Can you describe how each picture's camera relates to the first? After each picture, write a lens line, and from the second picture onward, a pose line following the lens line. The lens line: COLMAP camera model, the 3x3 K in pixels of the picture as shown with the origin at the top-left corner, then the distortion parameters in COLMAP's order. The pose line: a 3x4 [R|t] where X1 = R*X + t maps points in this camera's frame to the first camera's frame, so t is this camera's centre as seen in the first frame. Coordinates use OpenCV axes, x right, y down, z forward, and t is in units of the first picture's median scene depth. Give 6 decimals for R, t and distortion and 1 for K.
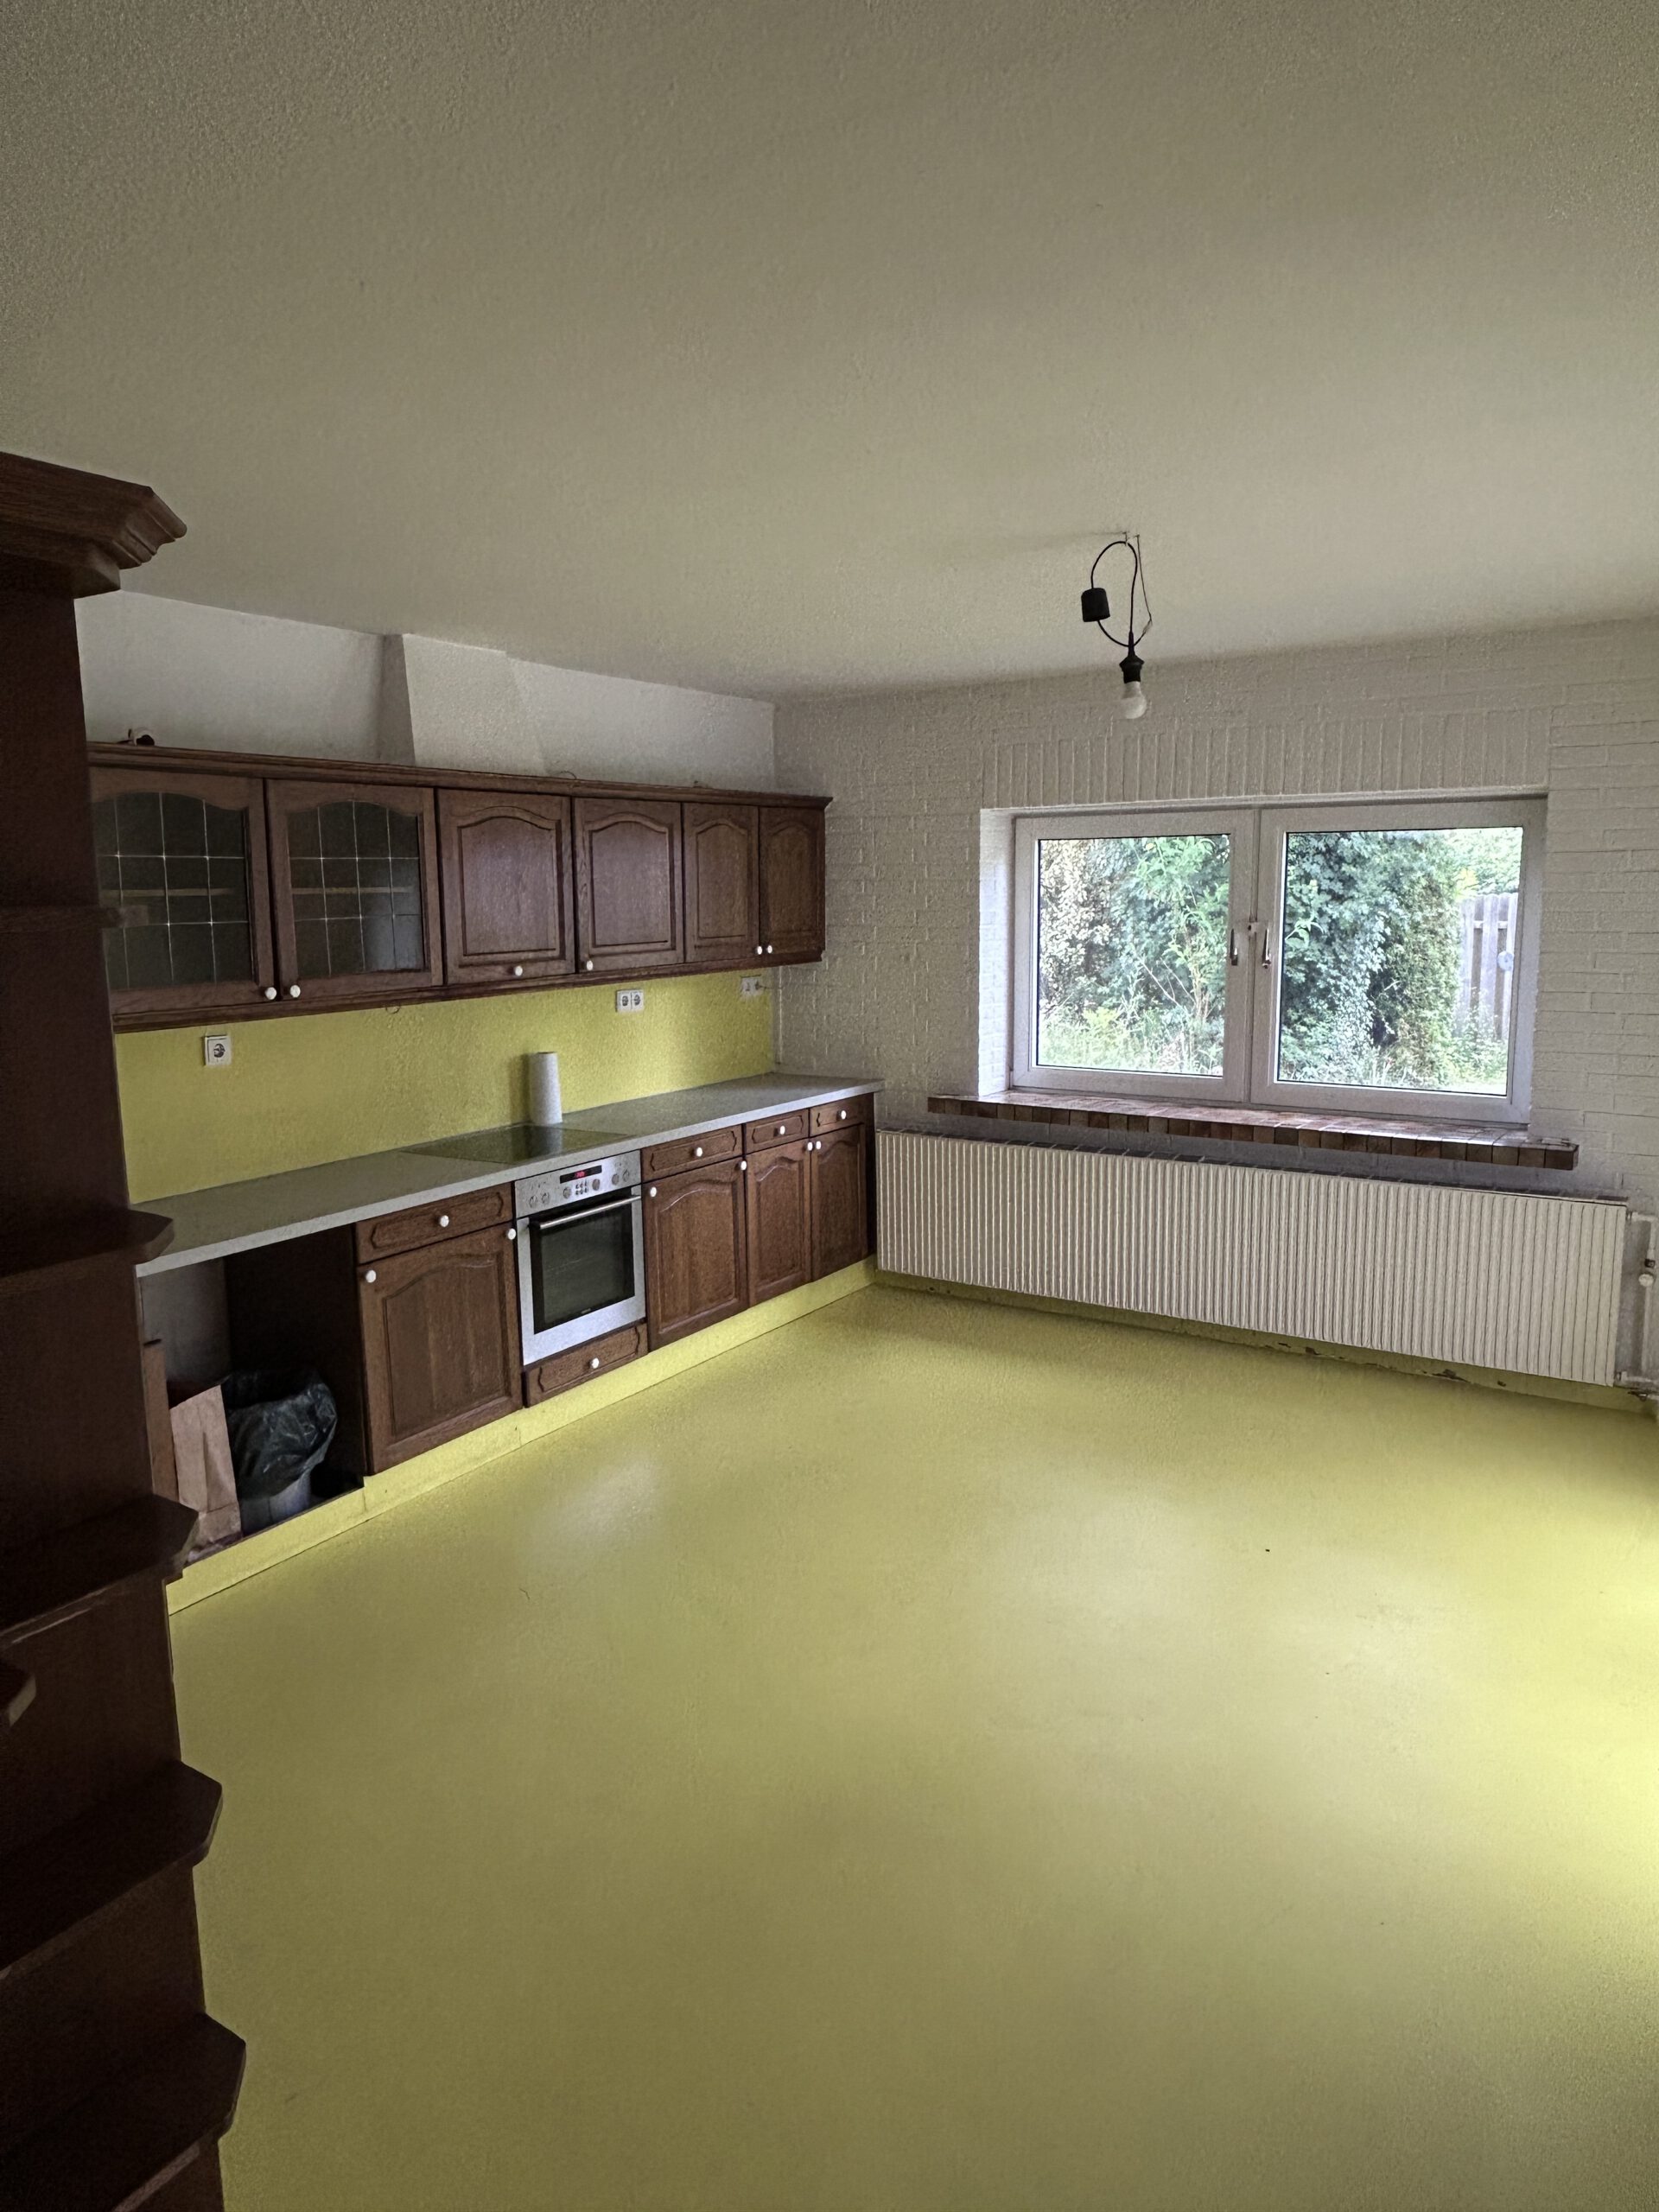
lens RADIAL K [[1438.8, 0, 834.7], [0, 1438.8, 1109.1], [0, 0, 1]] dist [-0.003914, -0.000896]
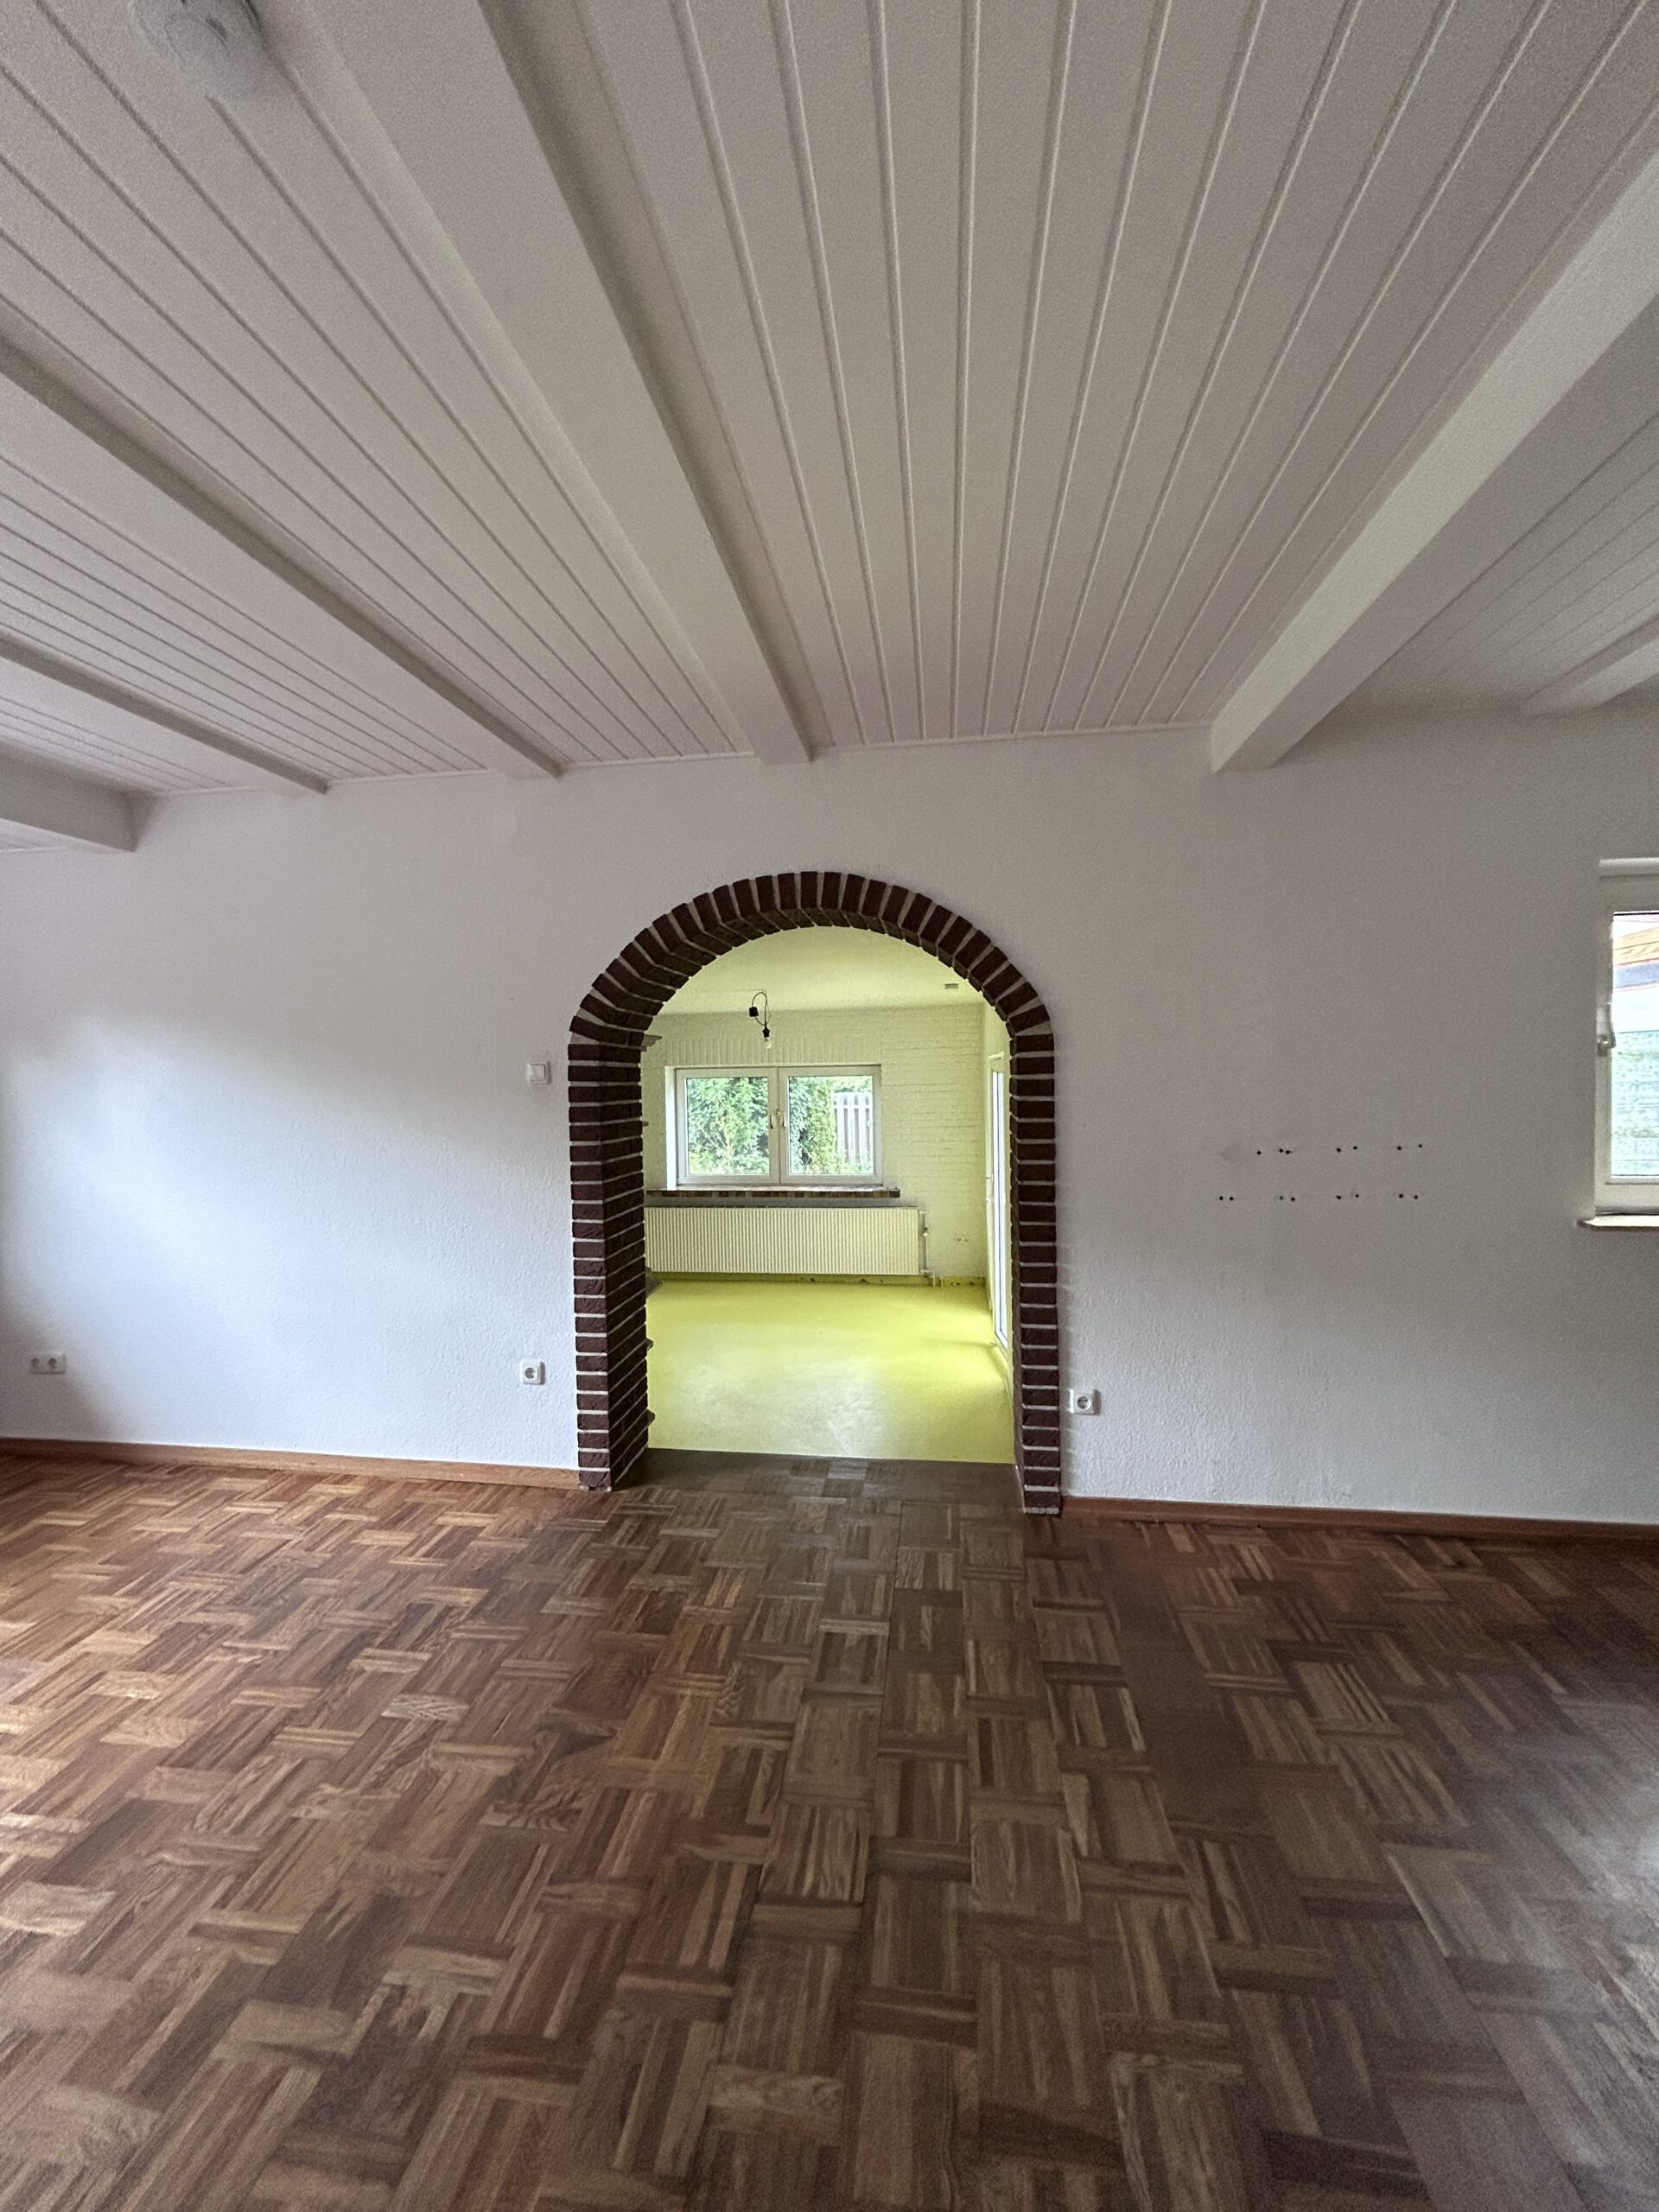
lens RADIAL K [[892.4, 0, 825.6], [0, 892.4, 1102.4], [0, 0, 1]] dist [-0.000007, 0.000000]
pose [[0.906120, -0.018652, 0.422609, -0.307947], [0.074284, 0.990519, -0.115556, 0.043319], [-0.416448, 0.136101, 0.898915, -0.467571]]
